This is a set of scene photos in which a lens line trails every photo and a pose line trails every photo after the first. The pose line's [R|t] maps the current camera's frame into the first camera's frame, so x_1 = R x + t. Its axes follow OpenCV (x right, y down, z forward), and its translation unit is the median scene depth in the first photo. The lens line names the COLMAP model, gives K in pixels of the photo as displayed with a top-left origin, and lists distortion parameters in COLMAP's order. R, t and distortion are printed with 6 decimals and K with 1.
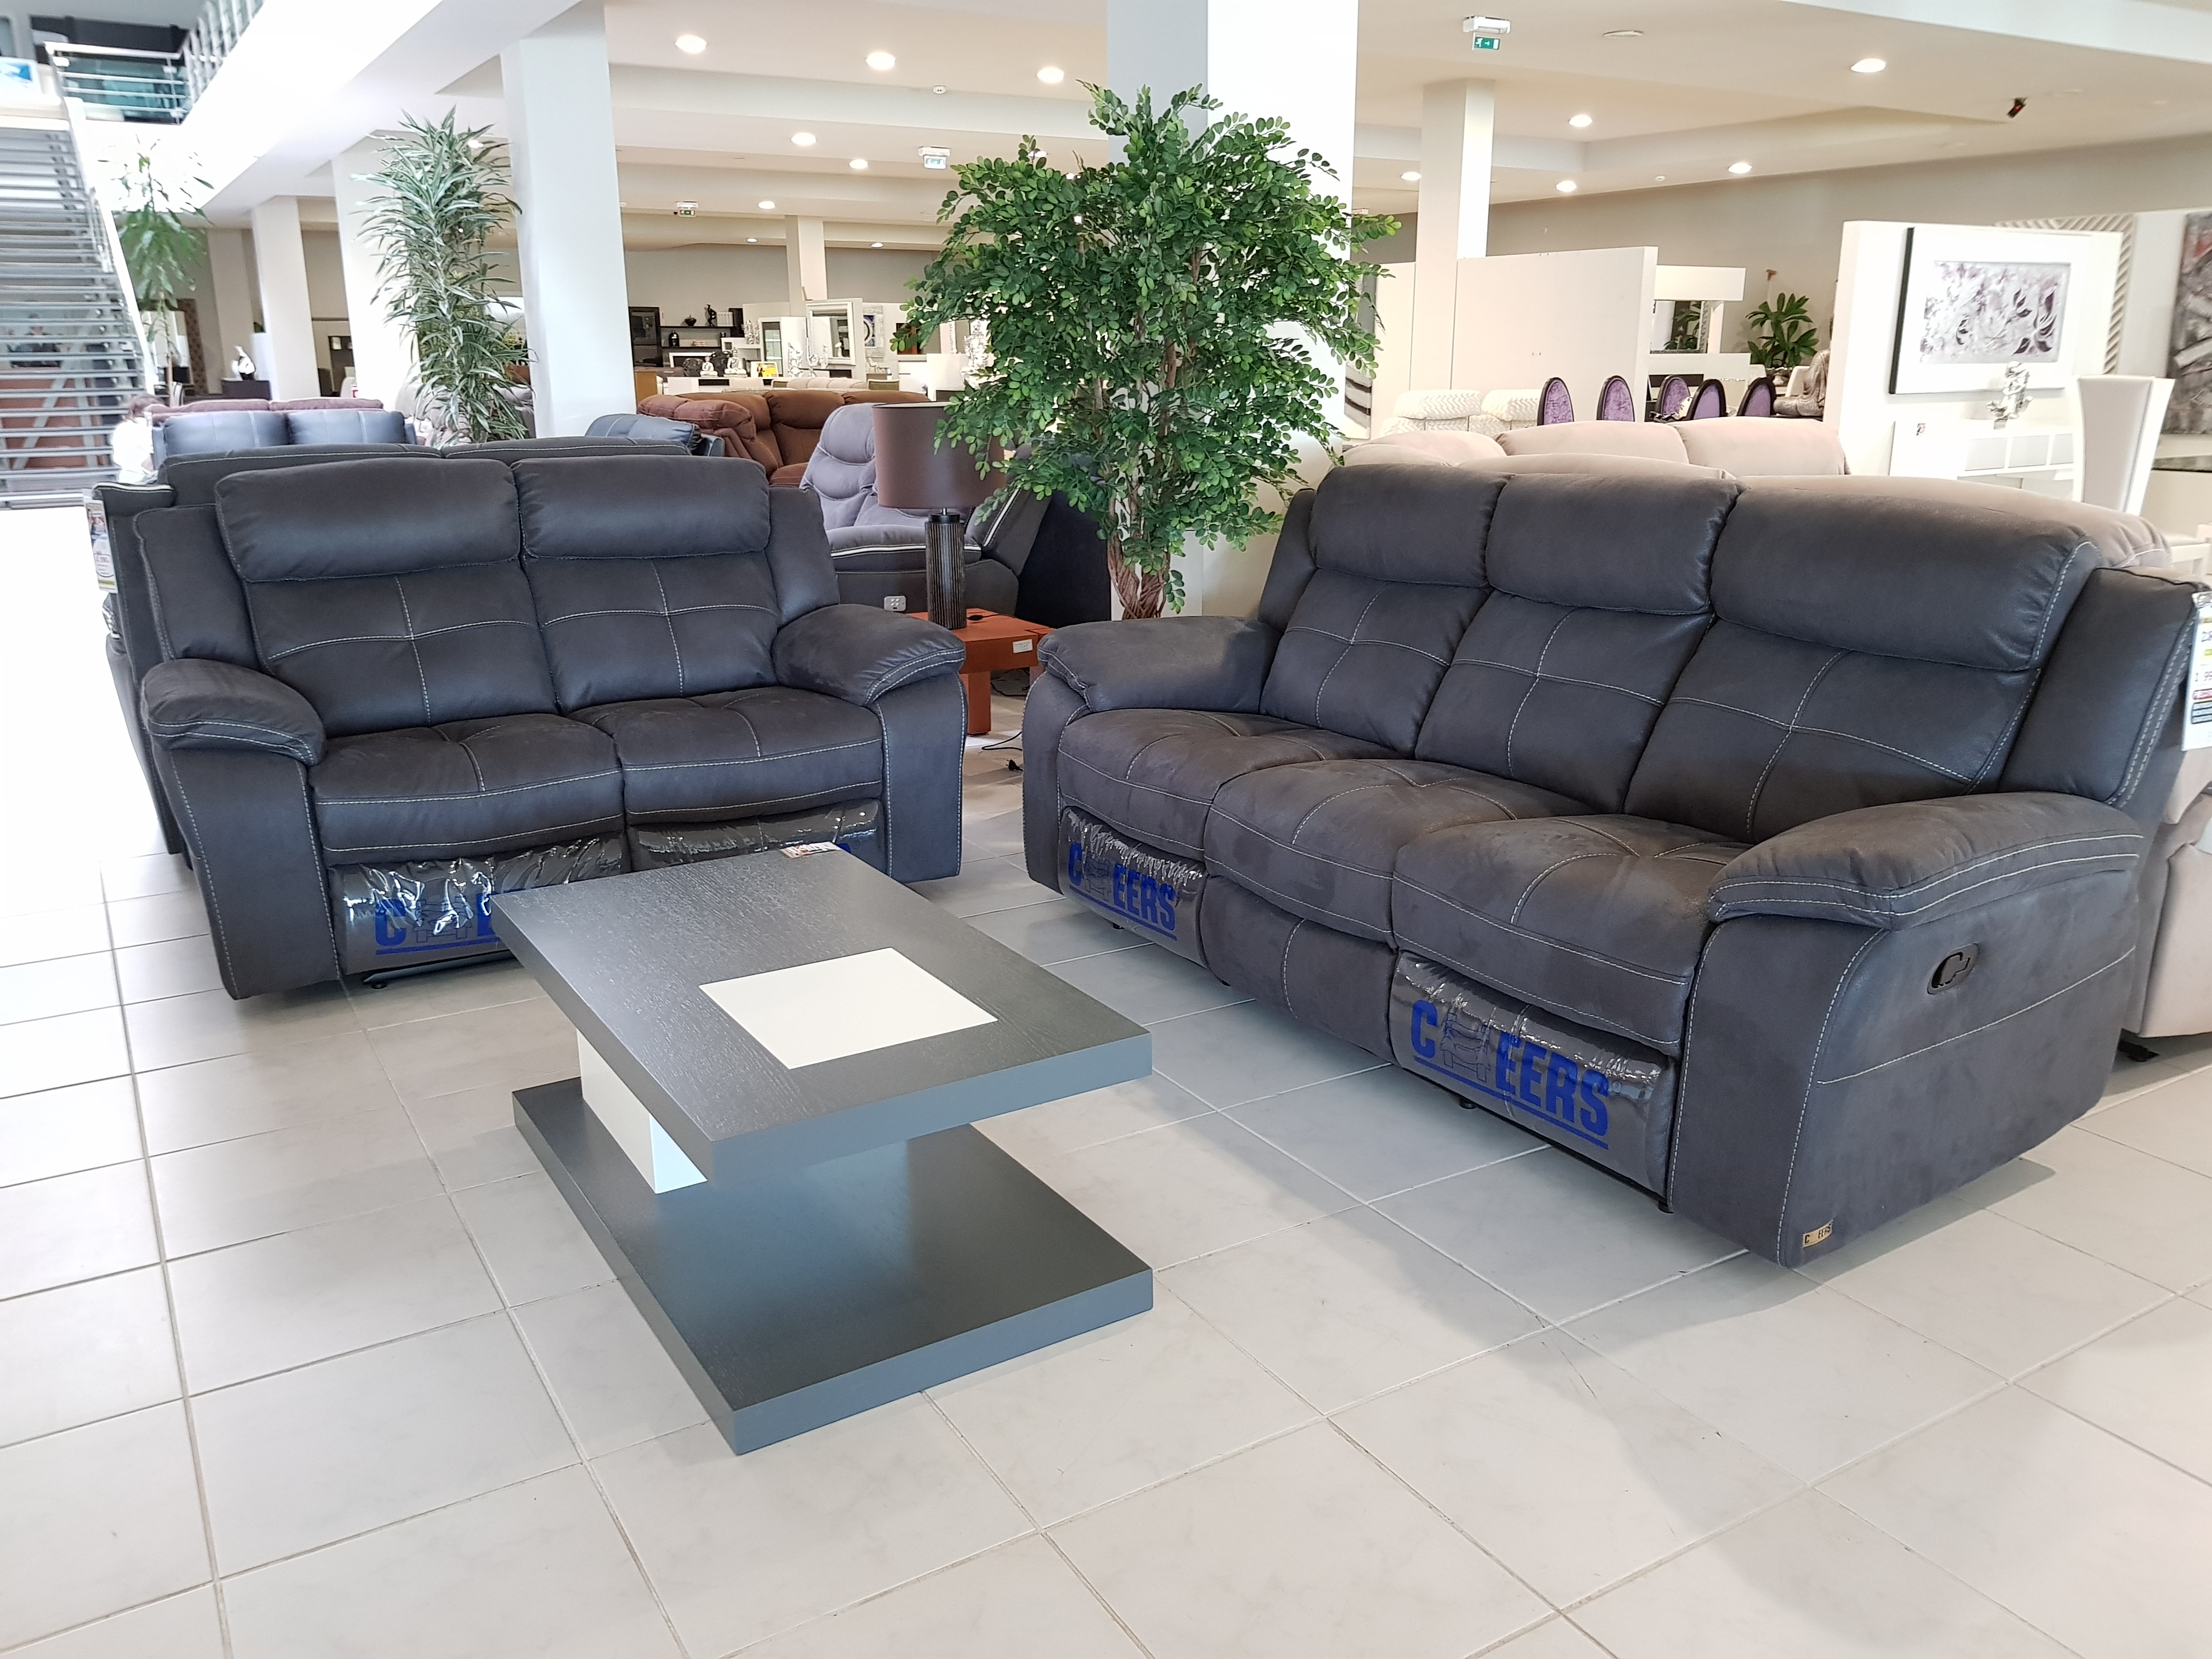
lens RADIAL K [[1752.2, 0, 1117.5], [0, 1752.2, 791.8], [0, 0, 1]] dist [0.104039, -0.117558]
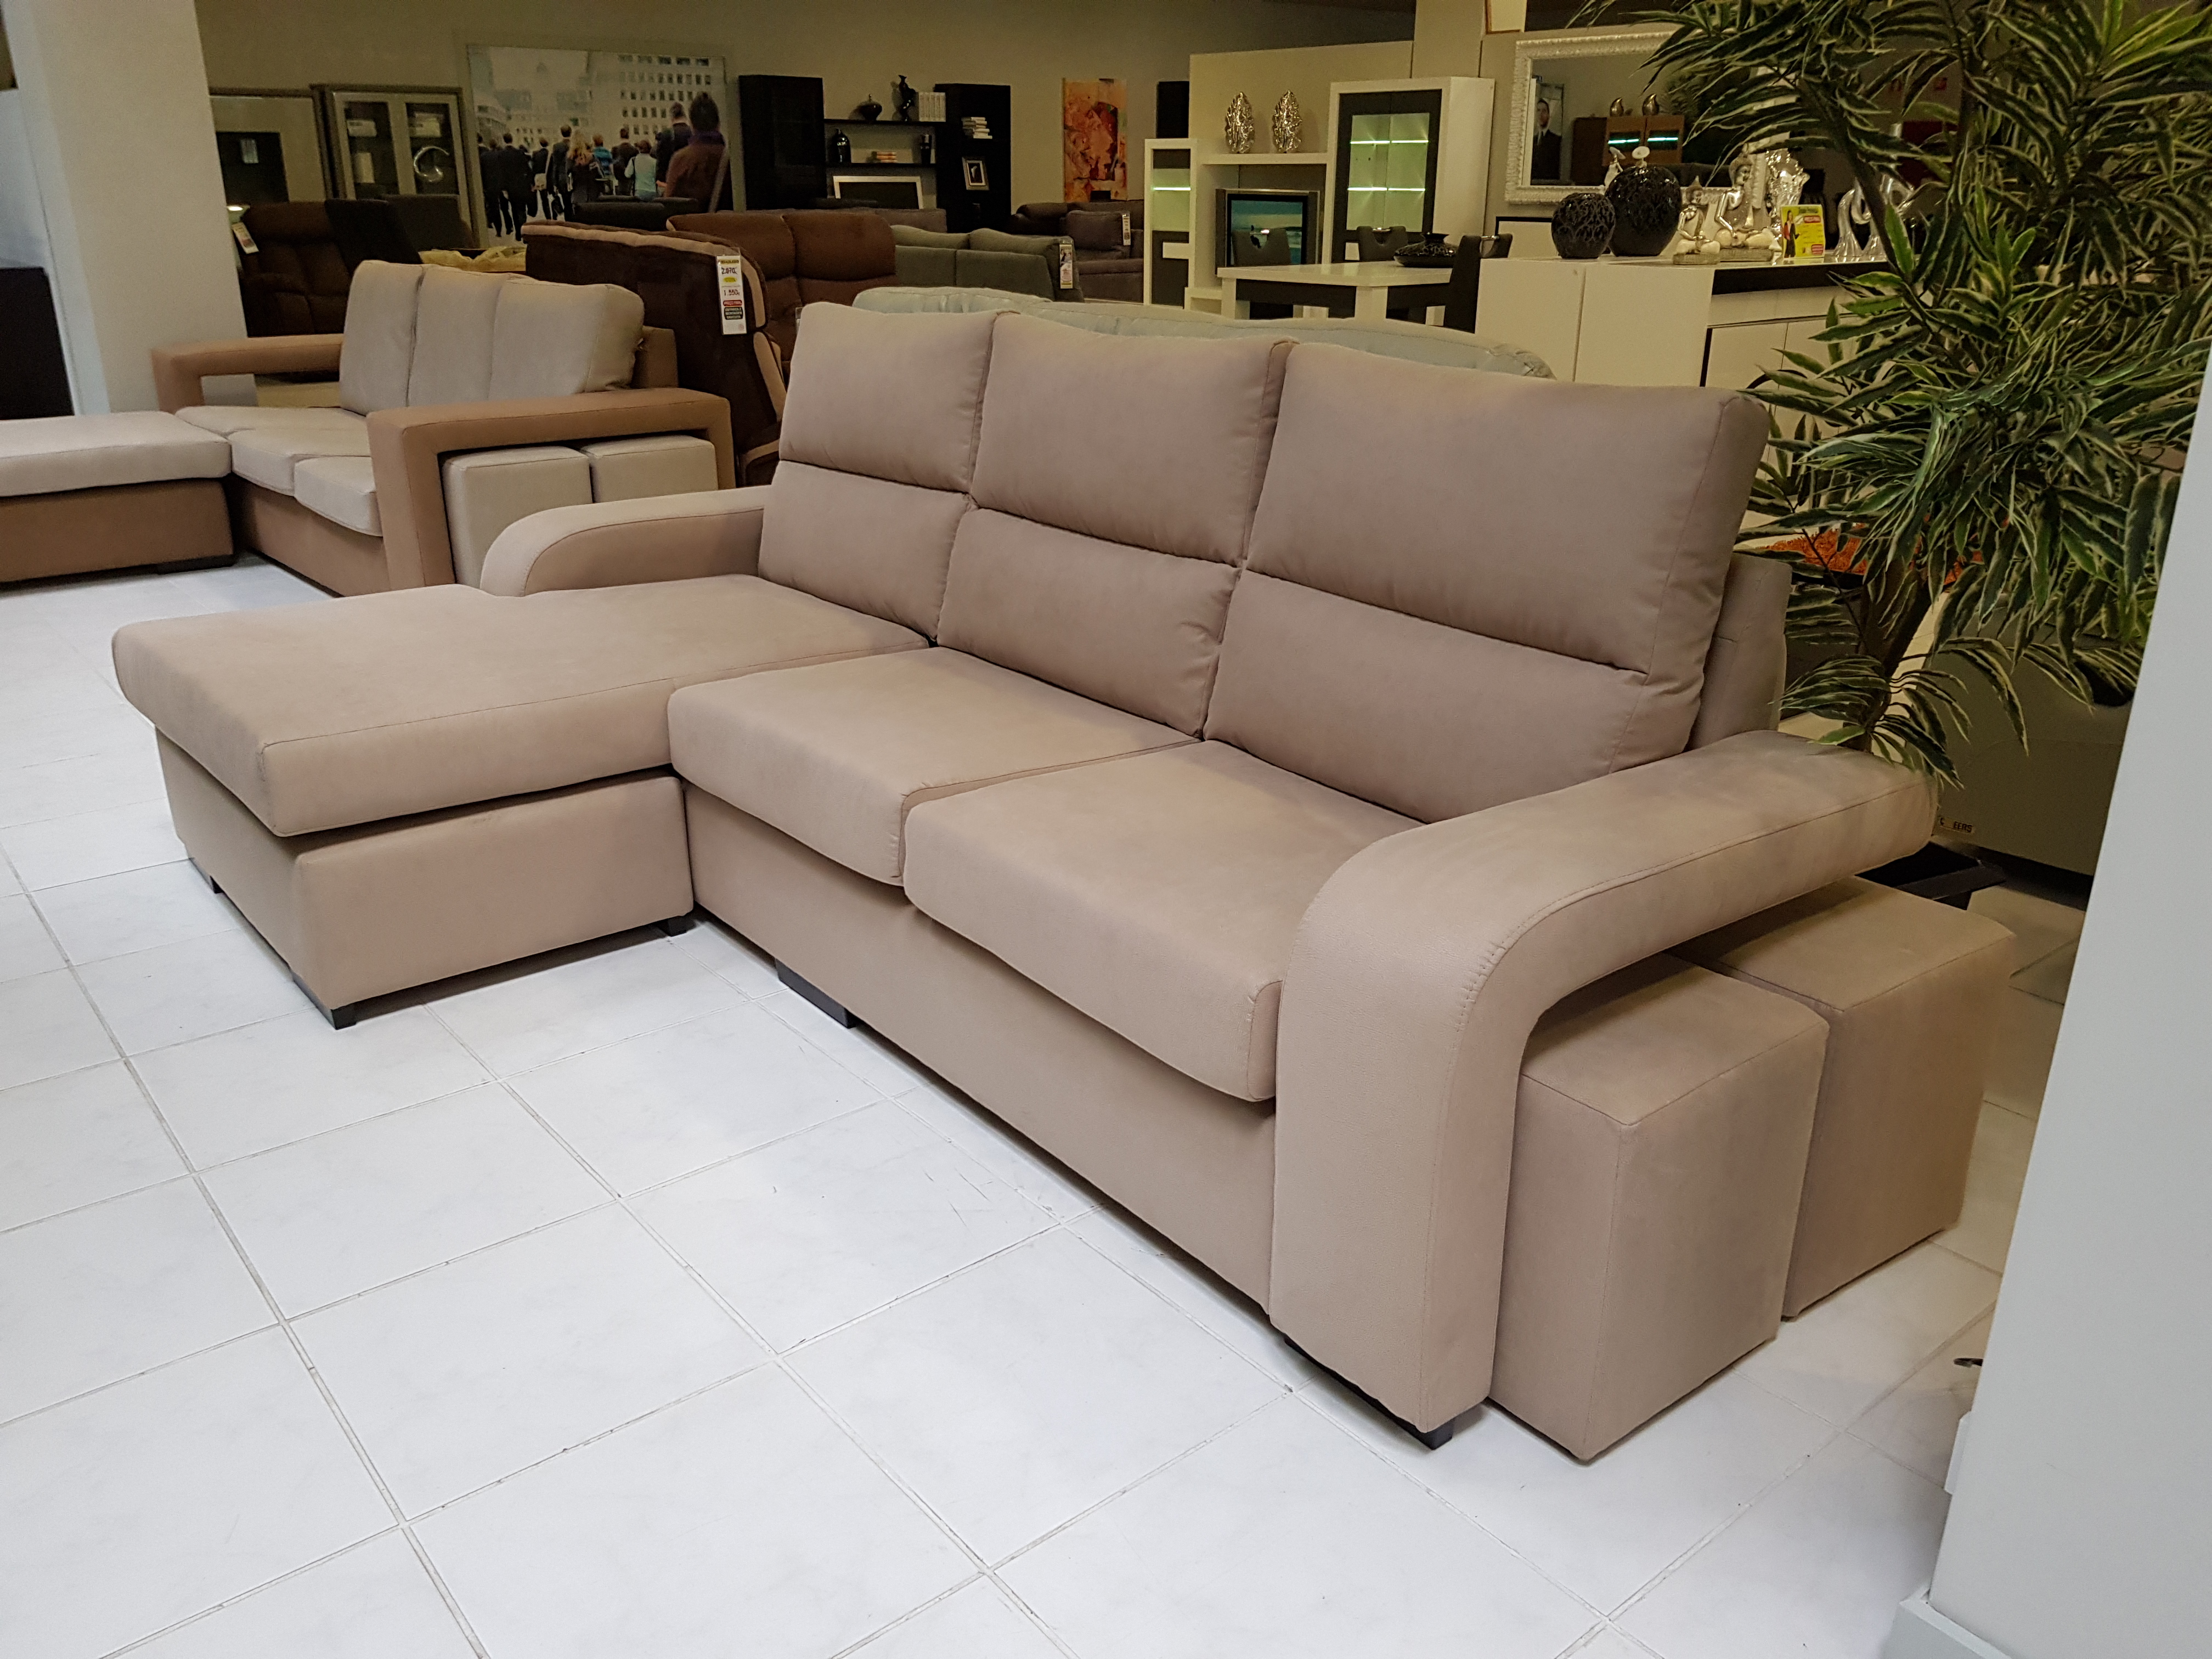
lens RADIAL K [[1719.7, 0, 1120.3], [0, 1719.7, 825.4], [0, 0, 1]] dist [0.086583, -0.143085]
pose [[0.990283, -0.038122, 0.133740, -0.389056], [0.023372, 0.993637, 0.110174, -0.190509], [-0.137089, -0.105977, 0.984873, 0.785812]]
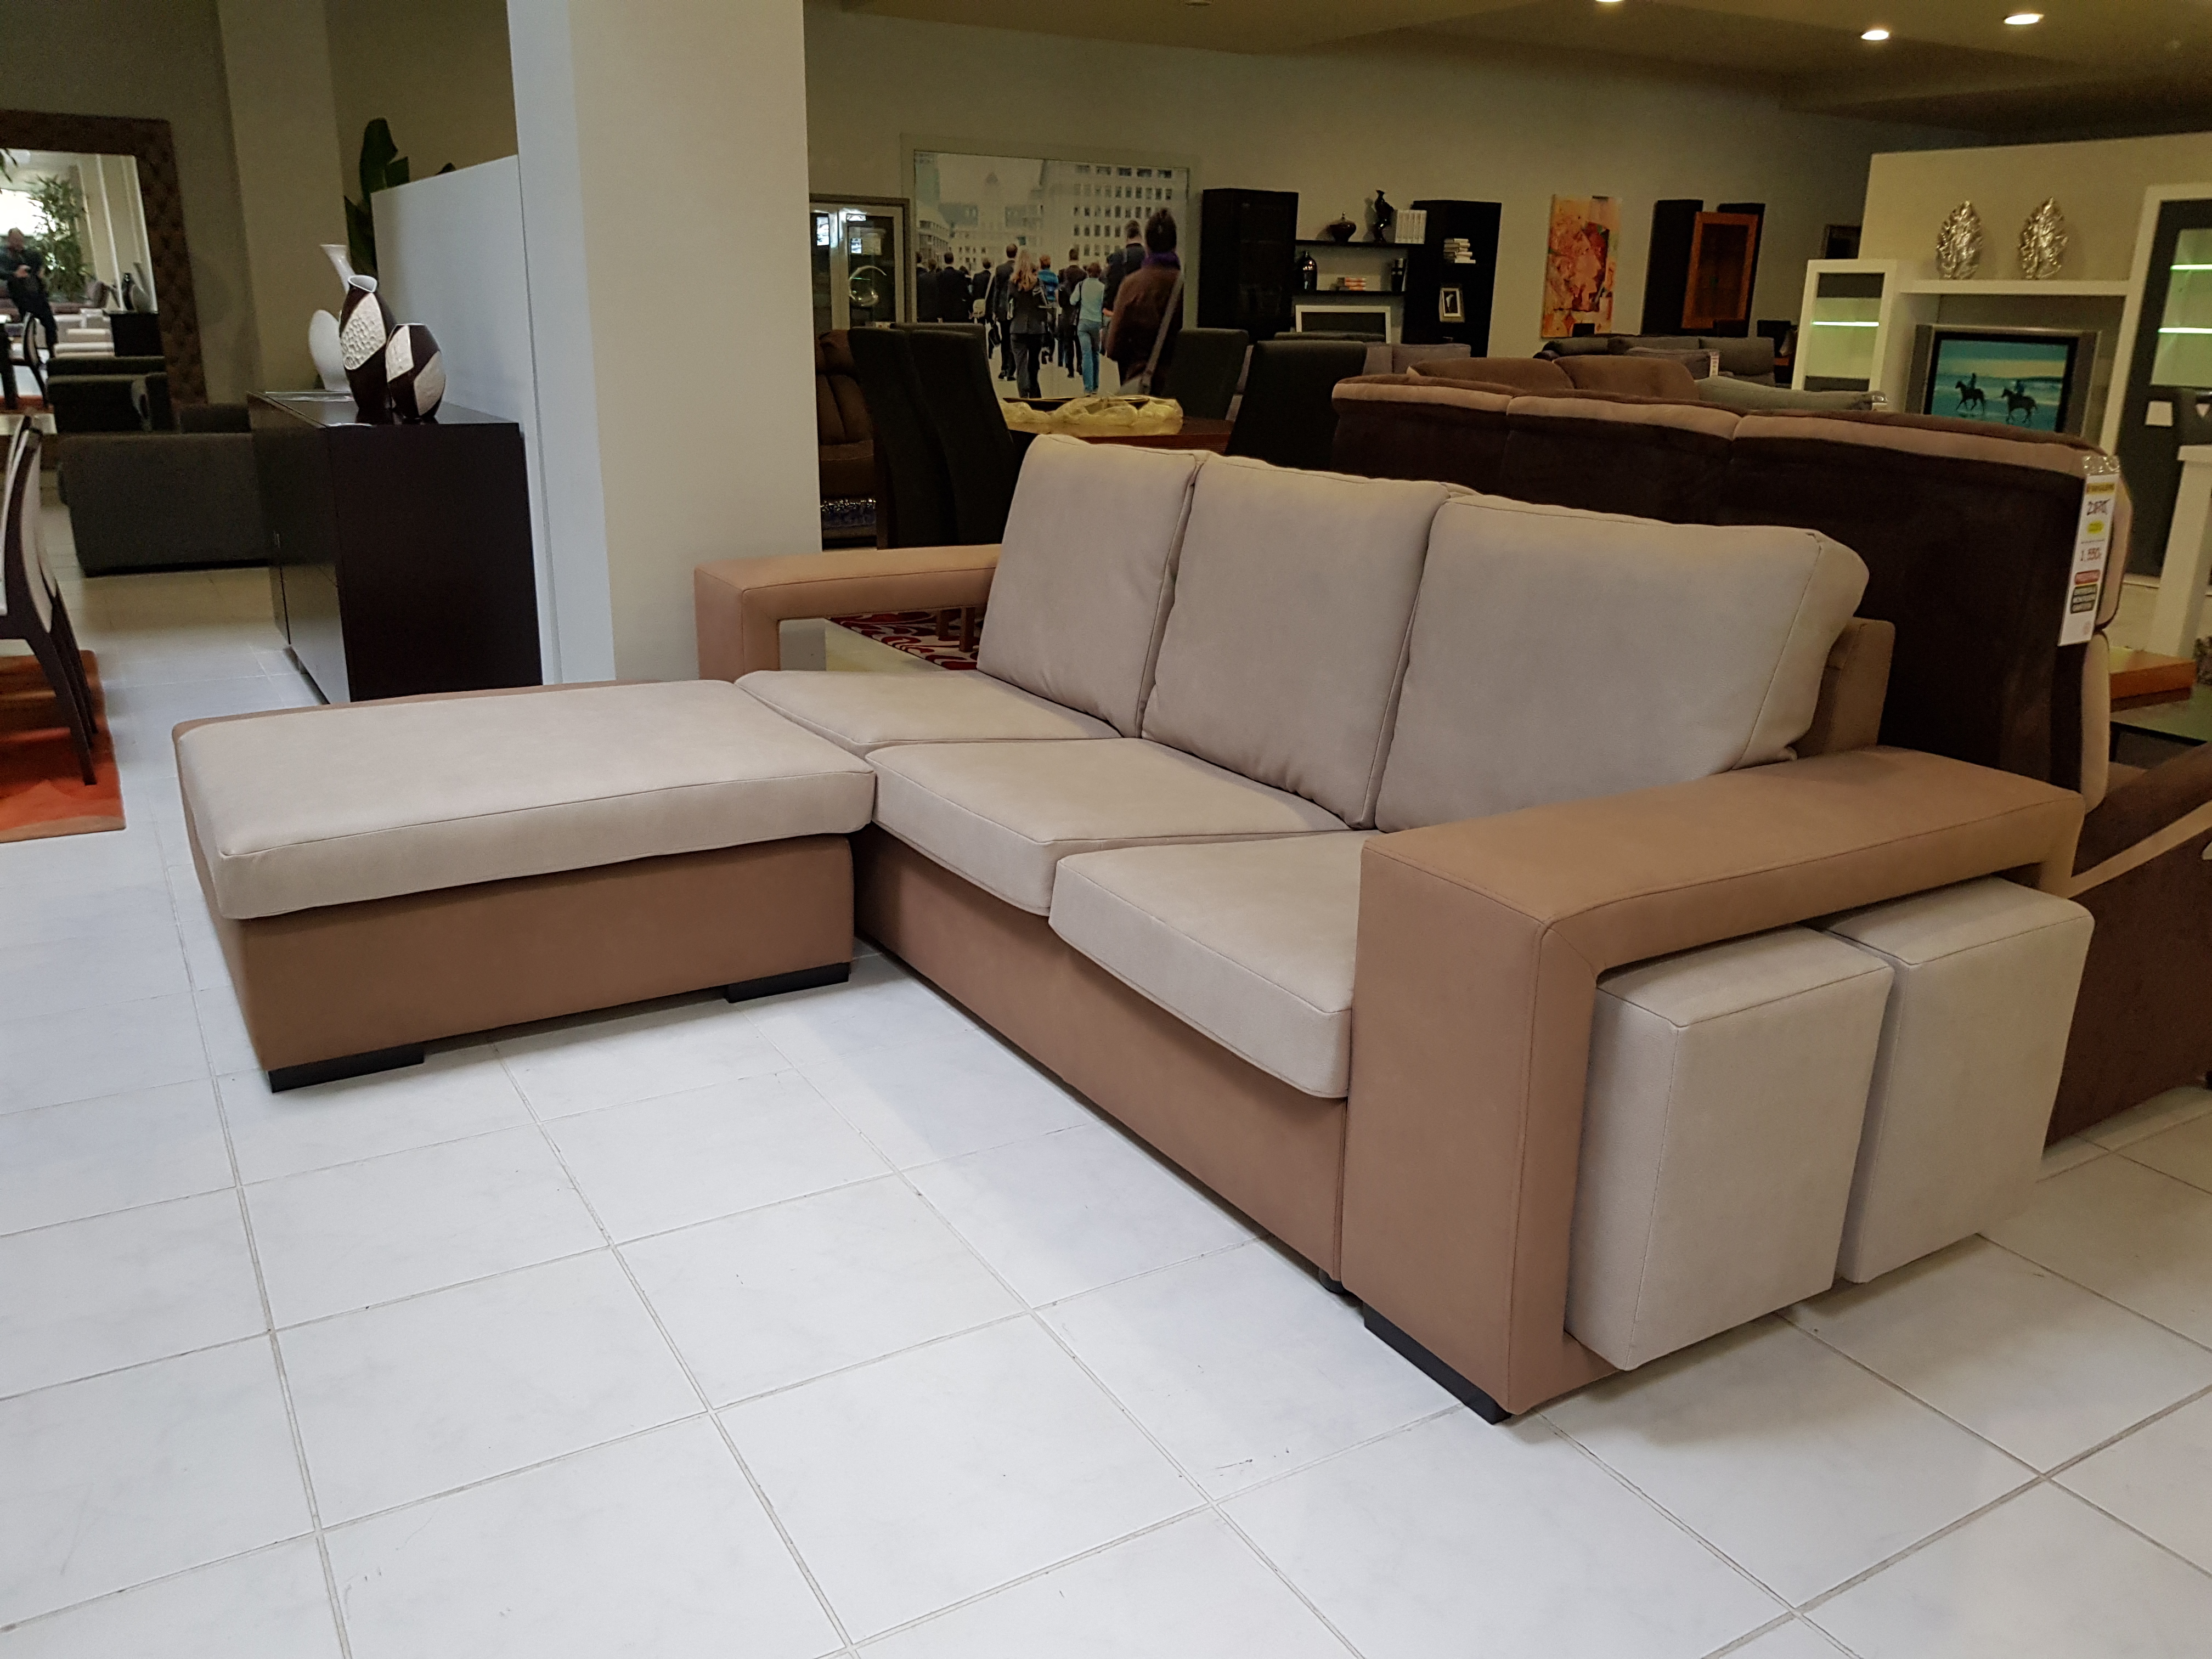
lens RADIAL K [[1719.7, 0, 1120.3], [0, 1719.7, 825.4], [0, 0, 1]] dist [0.086583, -0.143085]
pose [[0.999691, 0.024623, 0.003353, -0.464559], [-0.024746, 0.998740, 0.043665, -0.224152], [-0.002274, -0.043735, 0.999041, 0.926124]]
